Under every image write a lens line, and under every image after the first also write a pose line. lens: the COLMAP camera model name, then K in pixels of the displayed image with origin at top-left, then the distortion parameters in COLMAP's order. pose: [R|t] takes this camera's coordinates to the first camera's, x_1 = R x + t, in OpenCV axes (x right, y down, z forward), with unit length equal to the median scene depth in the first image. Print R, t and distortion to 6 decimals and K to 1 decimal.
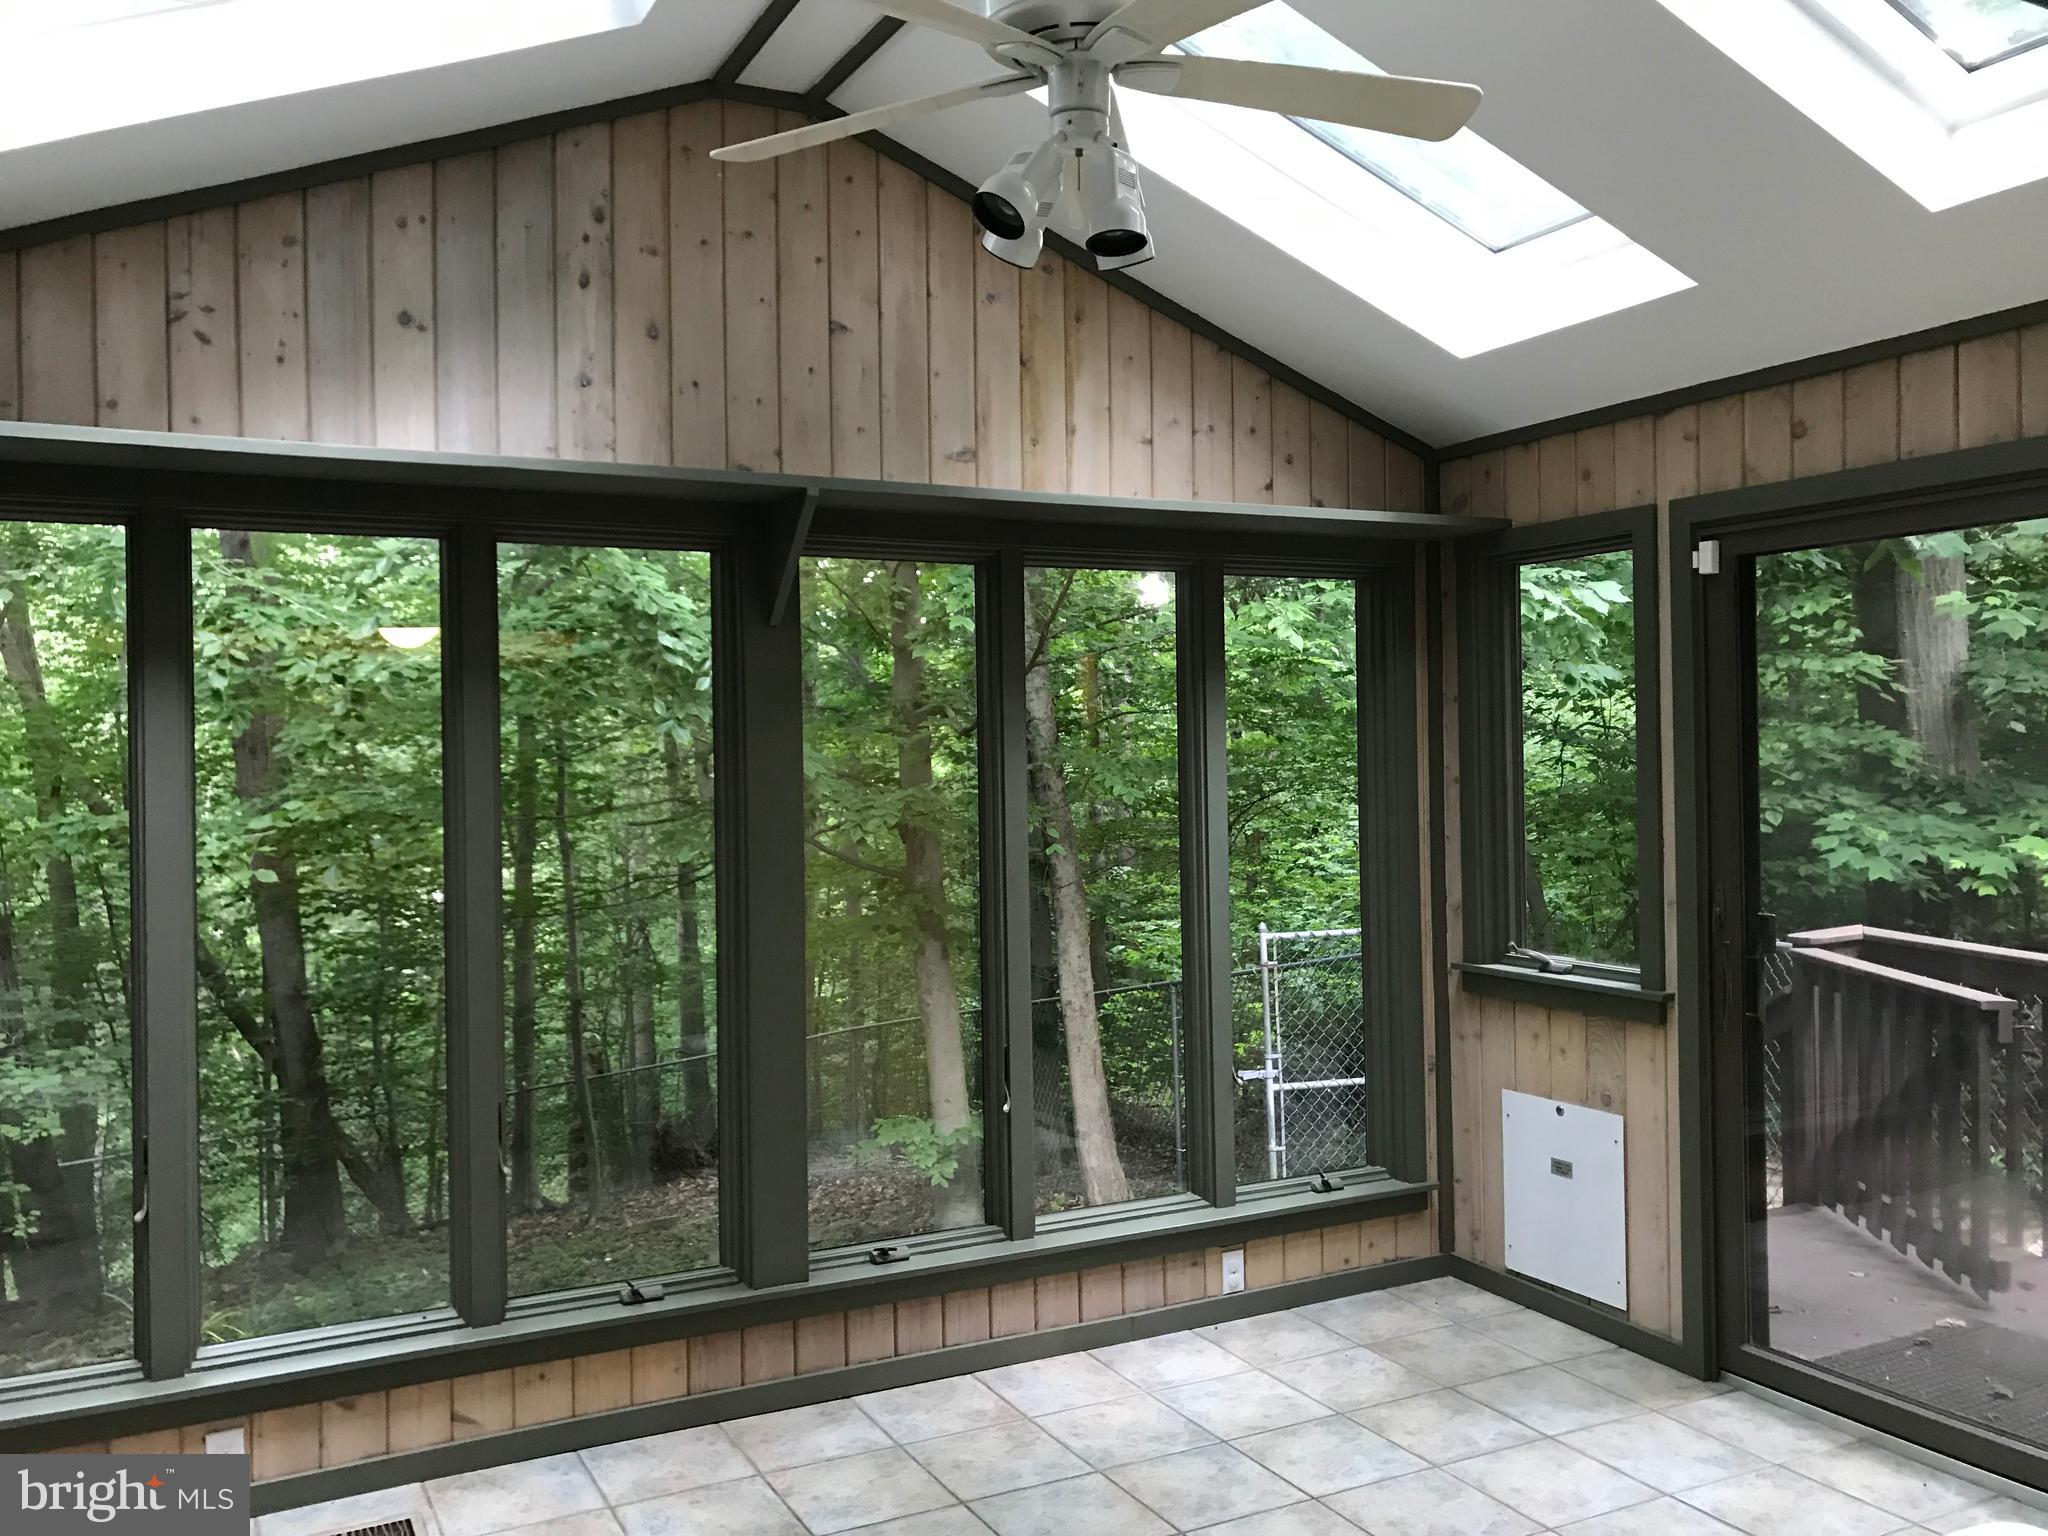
lens RADIAL K [[1681.9, 0, 1013.0], [0, 1681.9, 761.8], [0, 0, 1]] dist [0.008097, 0.028263]
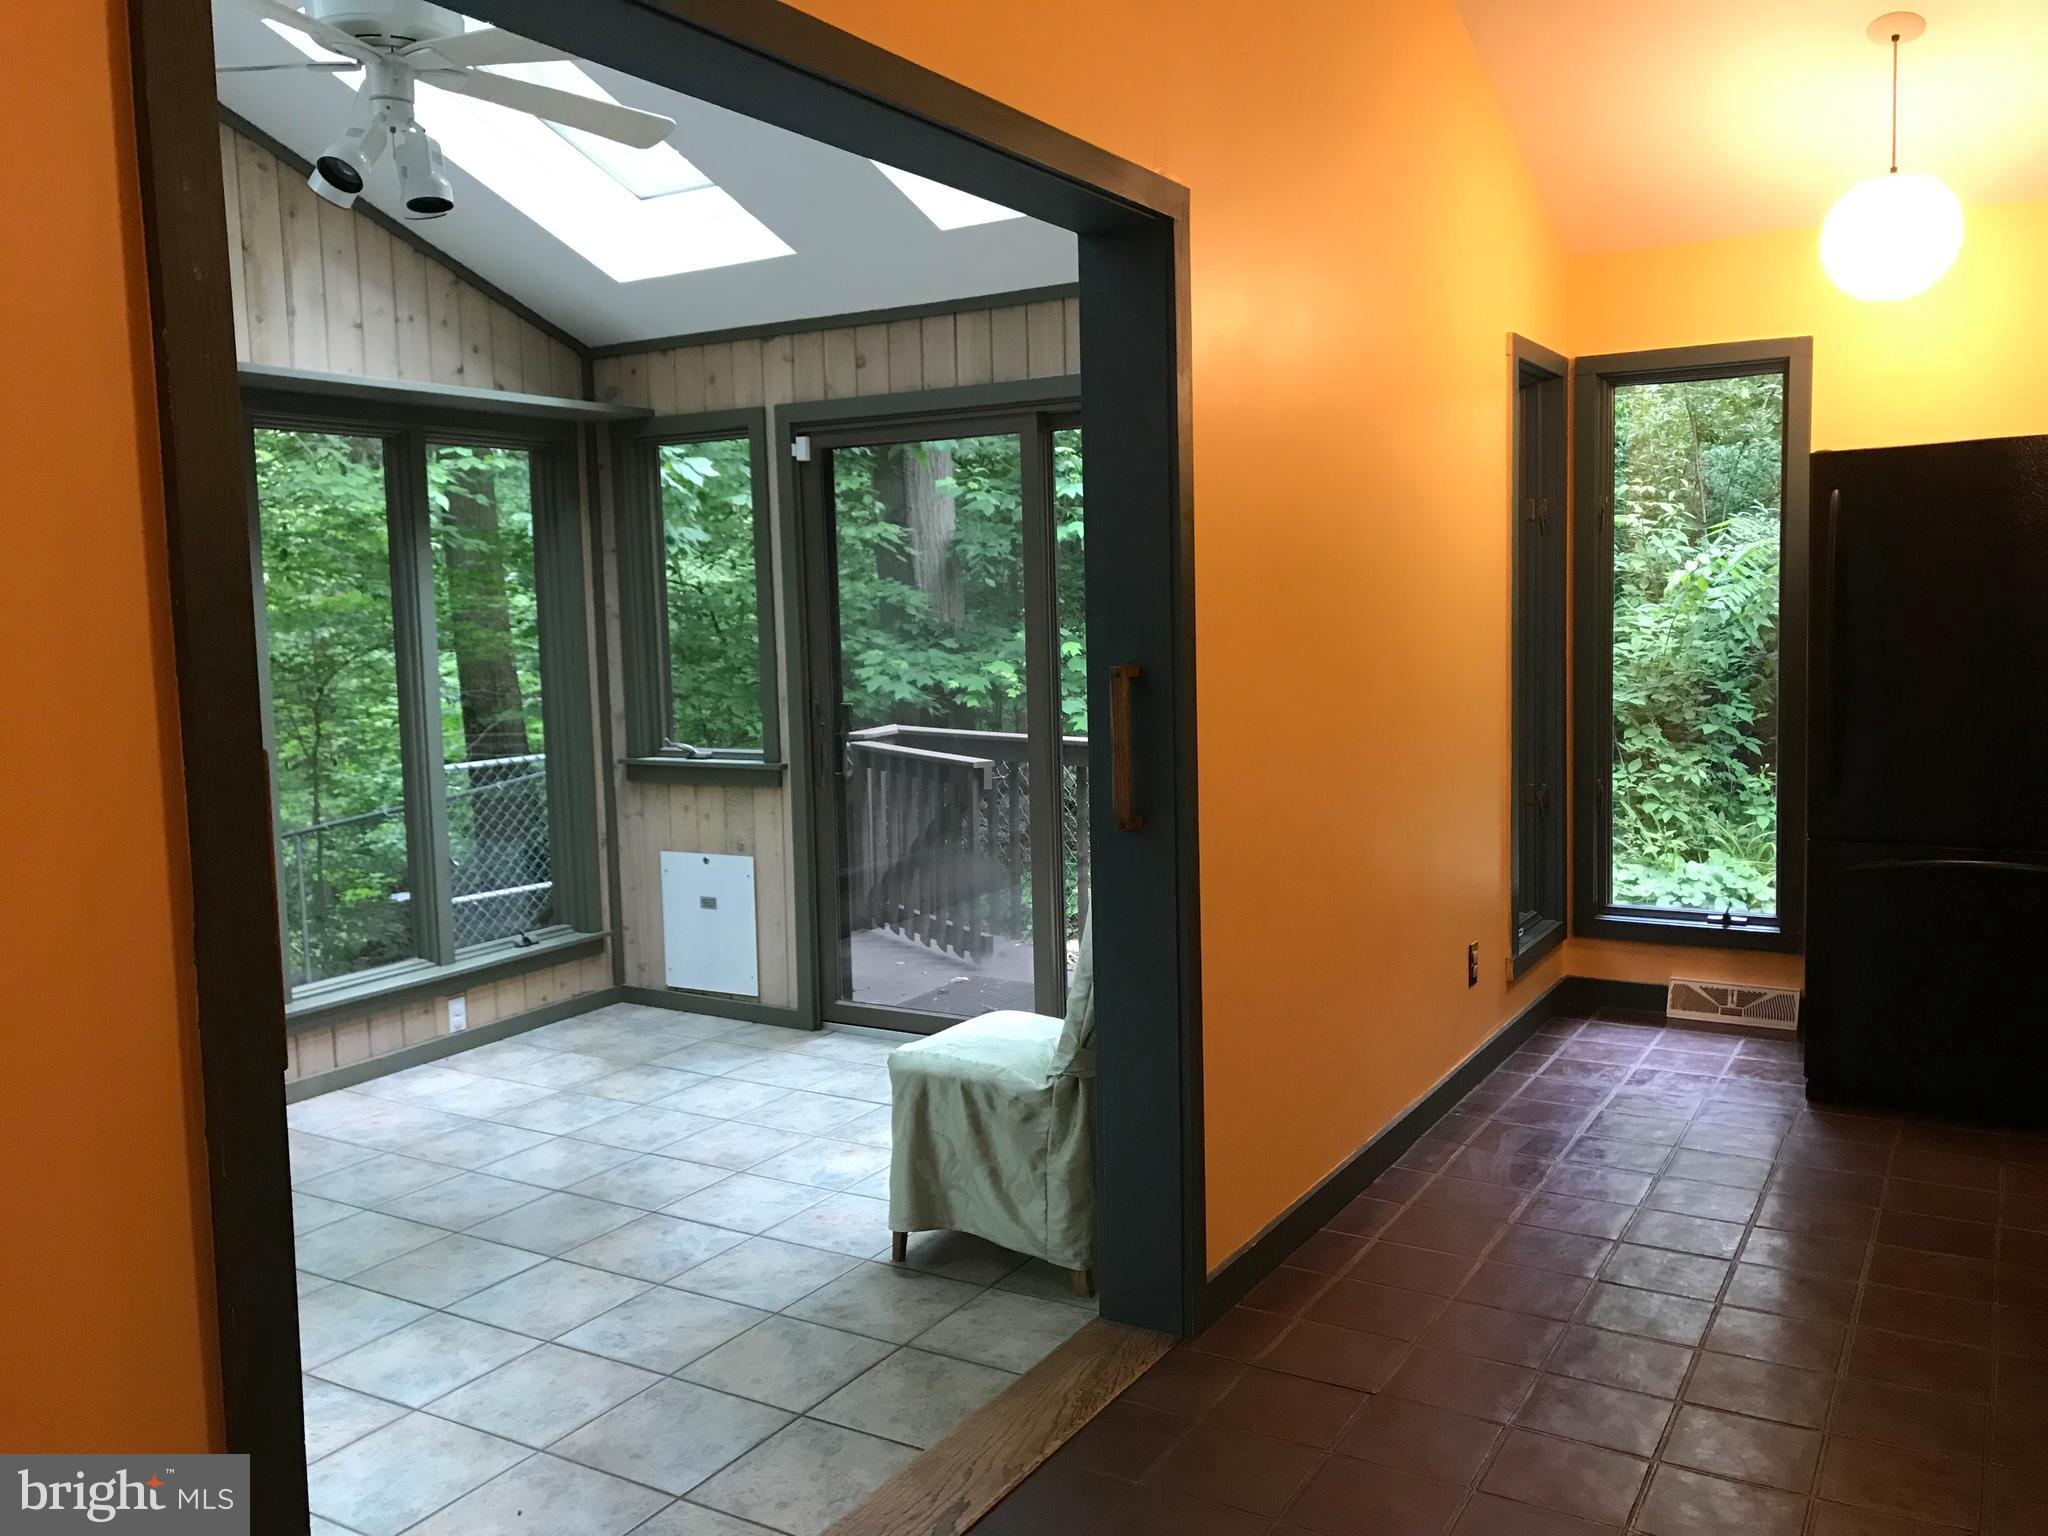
lens RADIAL K [[1681.9, 0, 1019.2], [0, 1681.9, 761.7], [0, 0, 1]] dist [0.008097, 0.028263]
pose [[0.850014, -0.054526, 0.523931, -0.158198], [0.012742, 0.996466, 0.083030, 0.020355], [-0.526607, -0.063901, 0.847704, -0.255822]]
